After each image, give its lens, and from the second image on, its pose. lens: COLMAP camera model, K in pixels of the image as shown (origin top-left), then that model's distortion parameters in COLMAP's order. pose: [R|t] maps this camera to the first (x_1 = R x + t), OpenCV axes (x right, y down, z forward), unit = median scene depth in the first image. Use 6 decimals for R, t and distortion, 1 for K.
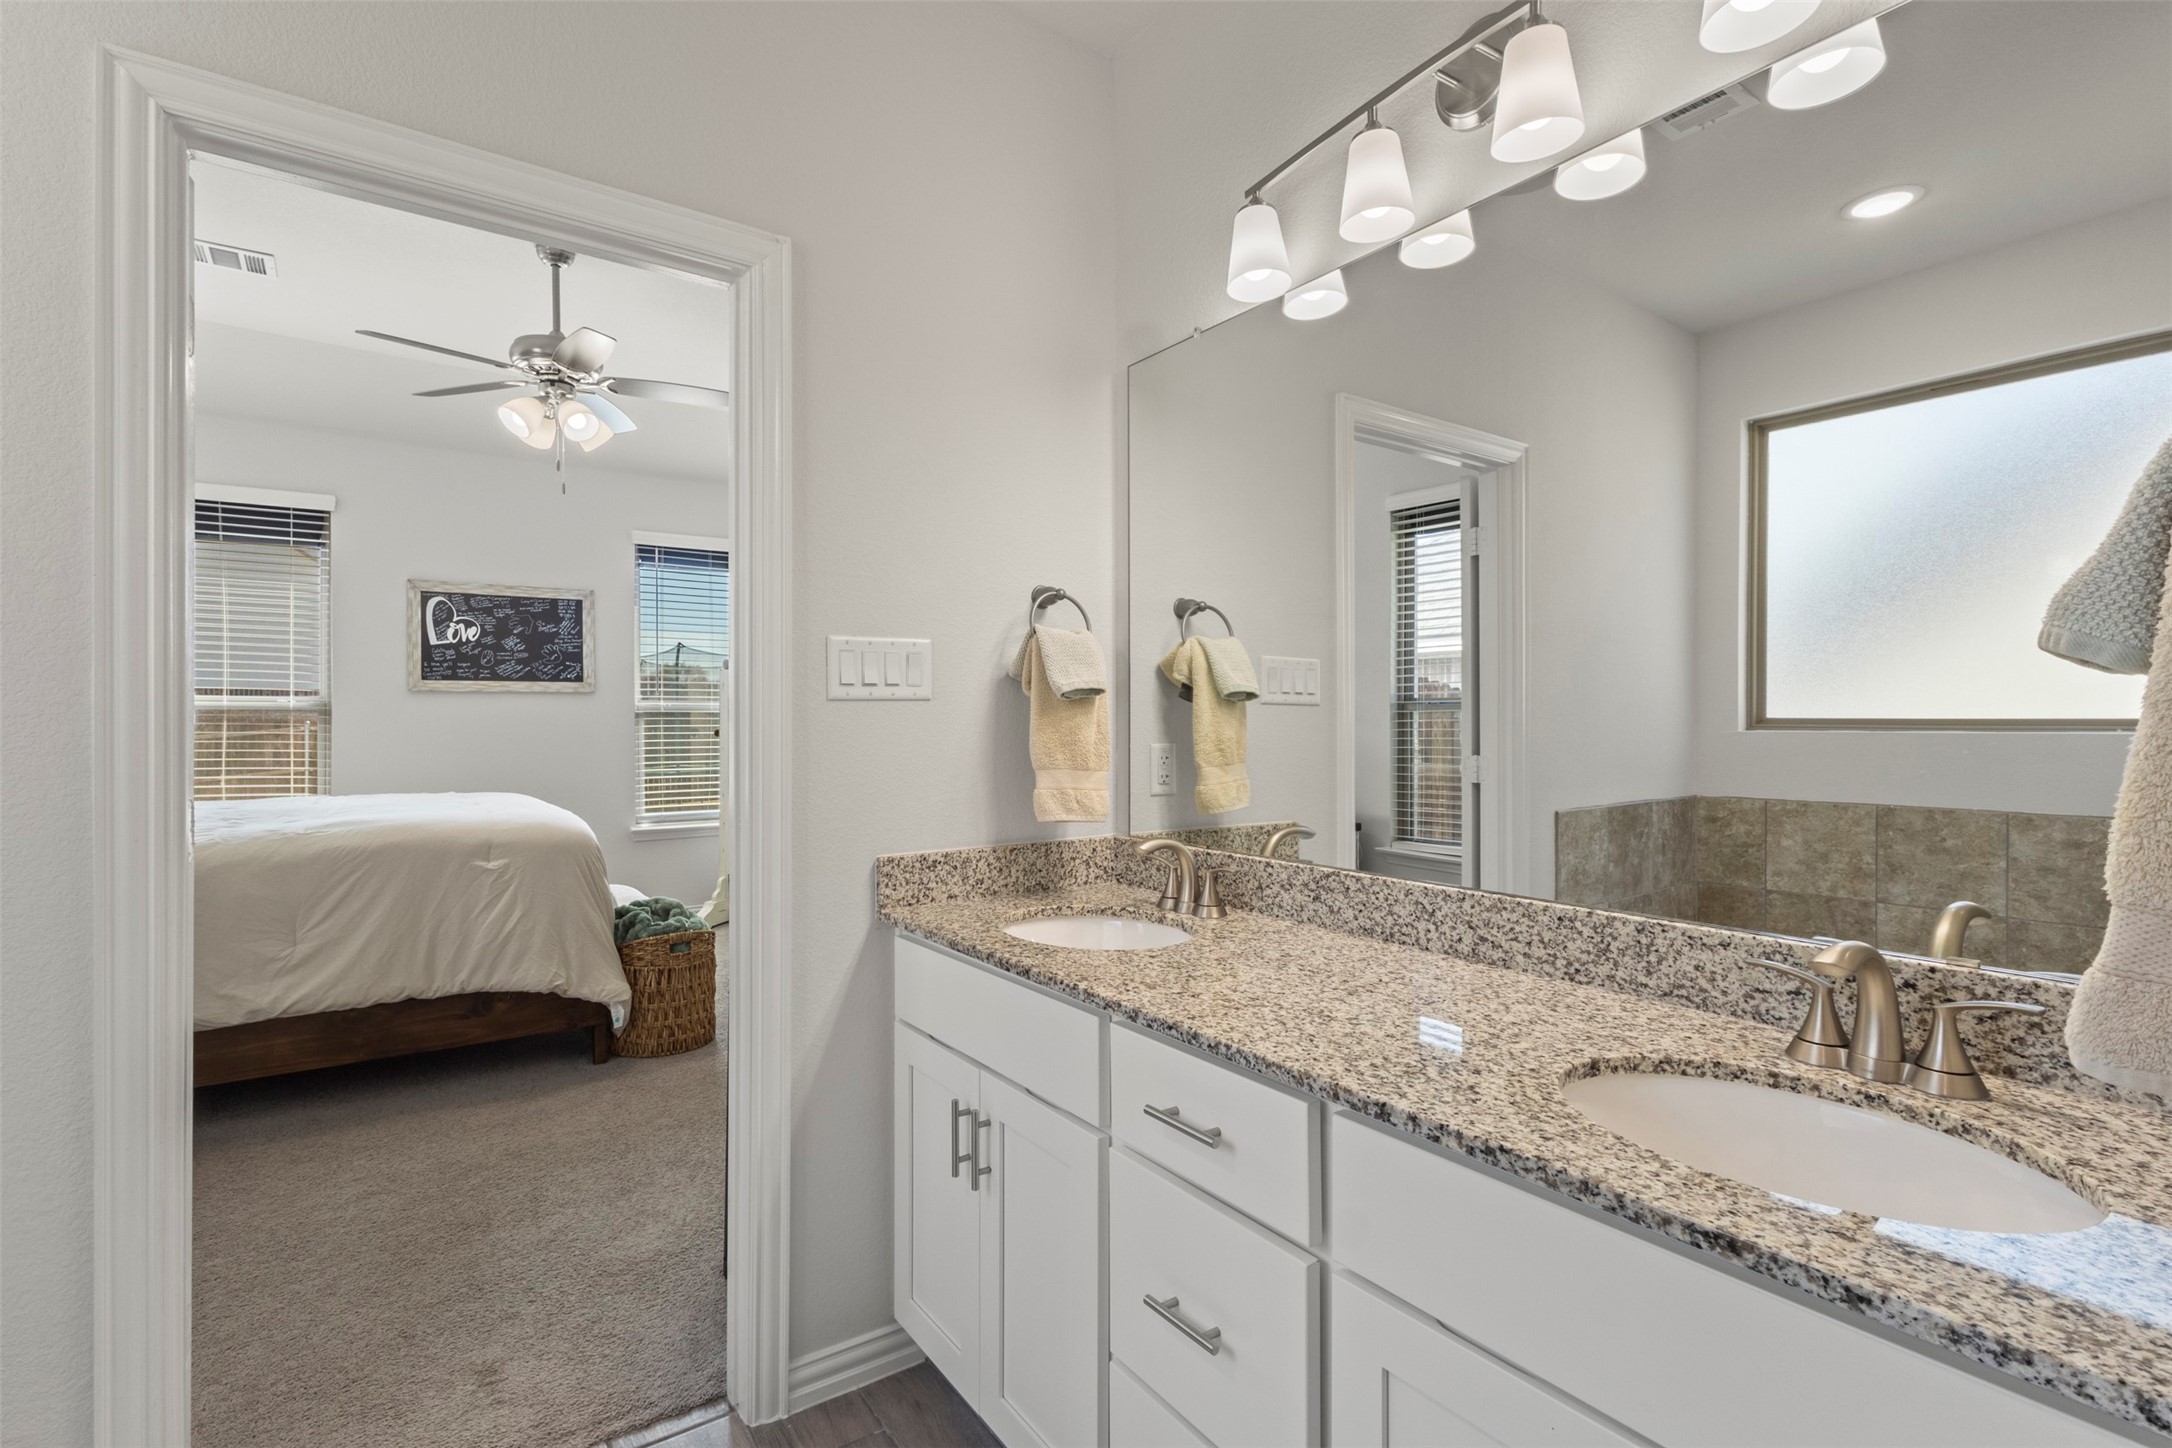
lens RADIAL K [[1009.1, 0, 1071.2], [0, 1009.1, 716.8], [0, 0, 1]] dist [-0.017183, 0.000418]
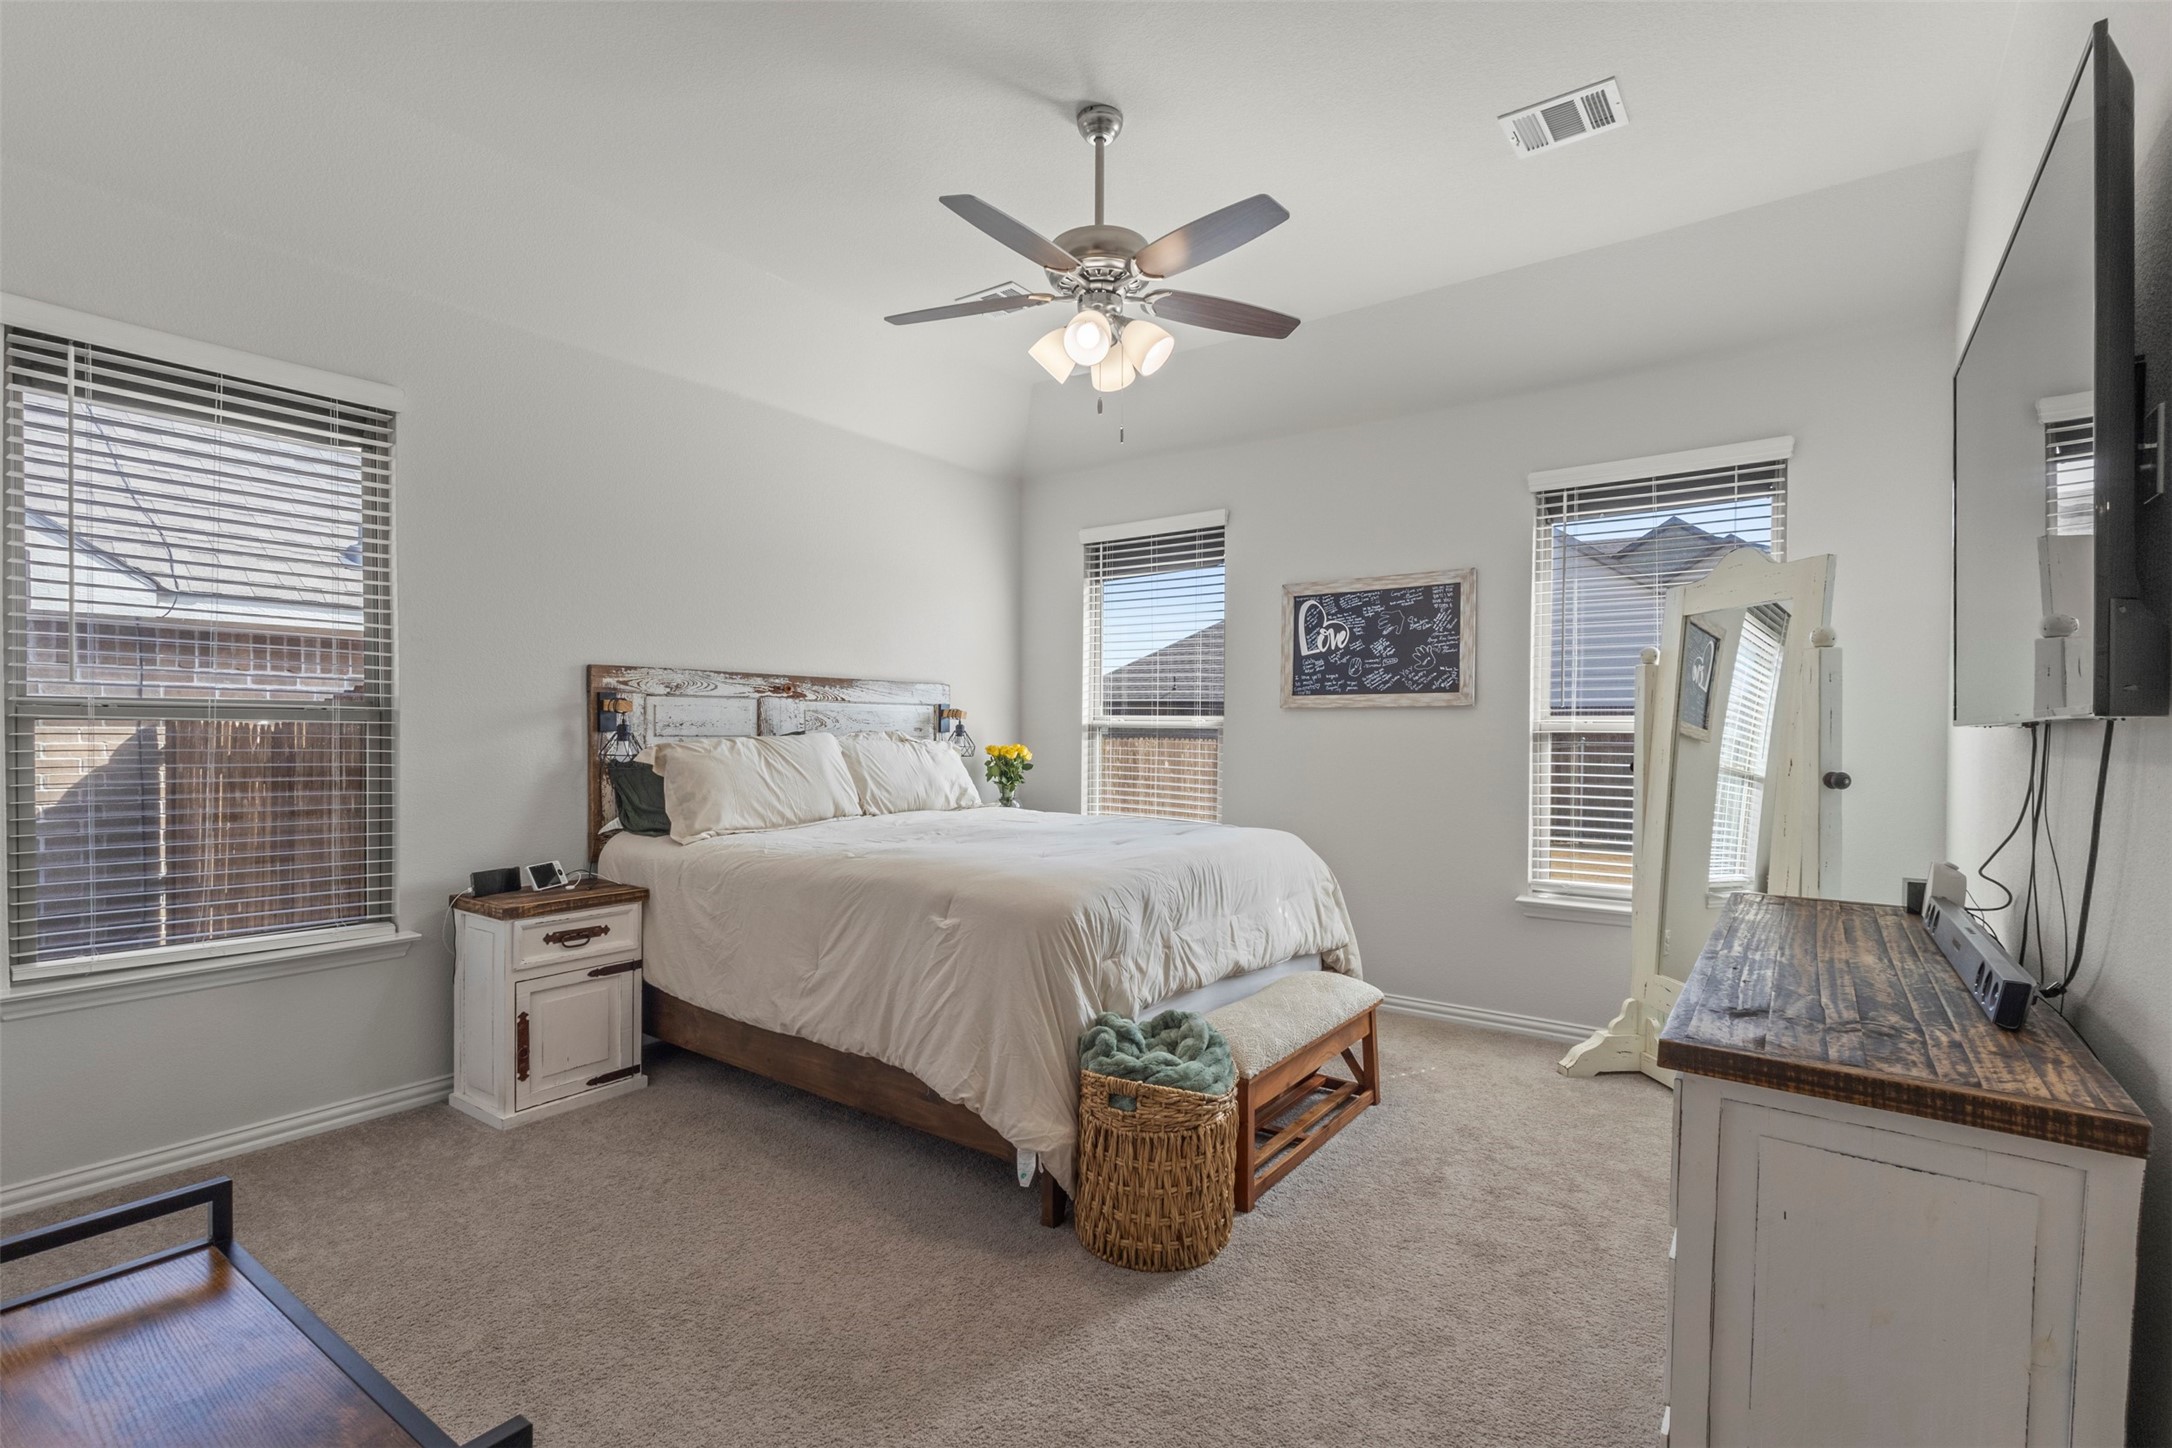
lens RADIAL K [[1009.1, 0, 1086.7], [0, 1009.1, 744.6], [0, 0, 1]] dist [-0.017183, 0.000418]
pose [[0.328182, 0.014864, -0.944497, 0.138248], [-0.006338, 0.999888, 0.013534, -0.004342], [0.944593, 0.001544, 0.328240, 0.521818]]
